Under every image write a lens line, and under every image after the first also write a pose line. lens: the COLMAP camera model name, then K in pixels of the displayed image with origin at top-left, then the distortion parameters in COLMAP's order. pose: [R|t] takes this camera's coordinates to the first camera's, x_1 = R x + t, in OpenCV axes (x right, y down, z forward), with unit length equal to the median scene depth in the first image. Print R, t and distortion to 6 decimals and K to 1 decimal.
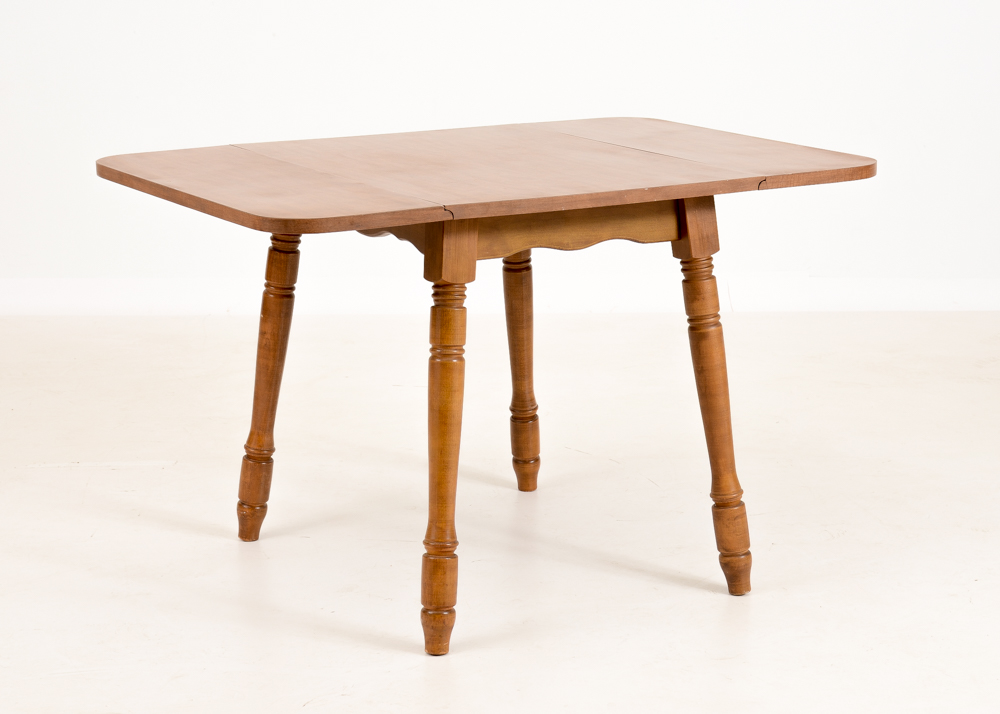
lens RADIAL K [[2139.0, 0, 500.9], [0, 2139.0, 325.3], [0, 0, 1]] dist [0.424376, -0.150105]
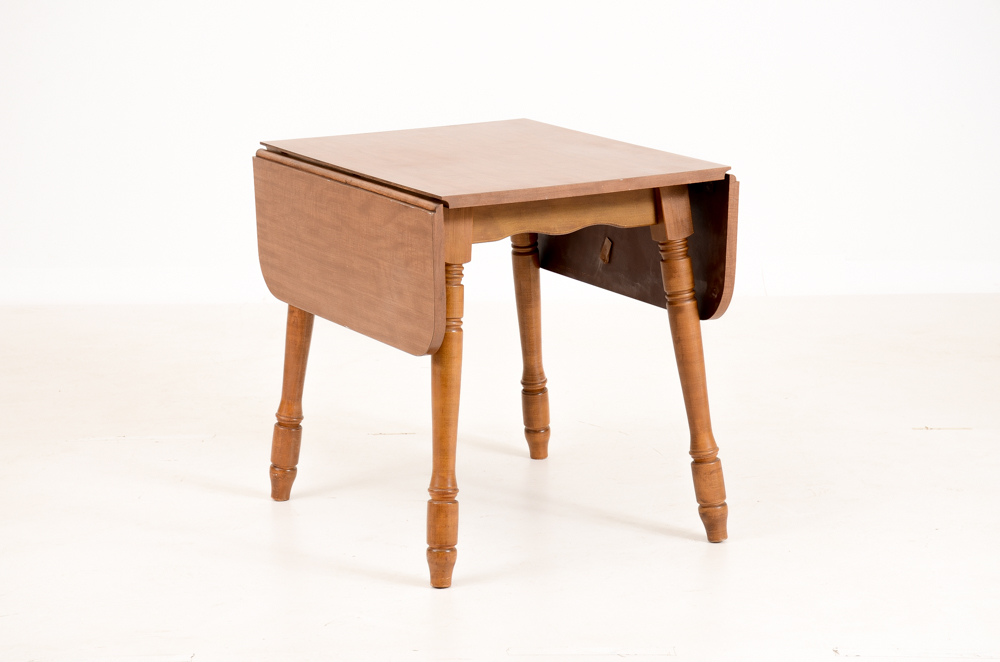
lens RADIAL K [[3032.6, 0, 500.0], [0, 3032.6, 331.0], [0, 0, 1]] dist [1.193427, 0.517866]
pose [[0.998183, -0.007387, -0.059803, 0.094850], [0.006989, 0.999952, -0.006847, 0.026163], [0.059851, 0.006416, 0.998187, -0.589191]]
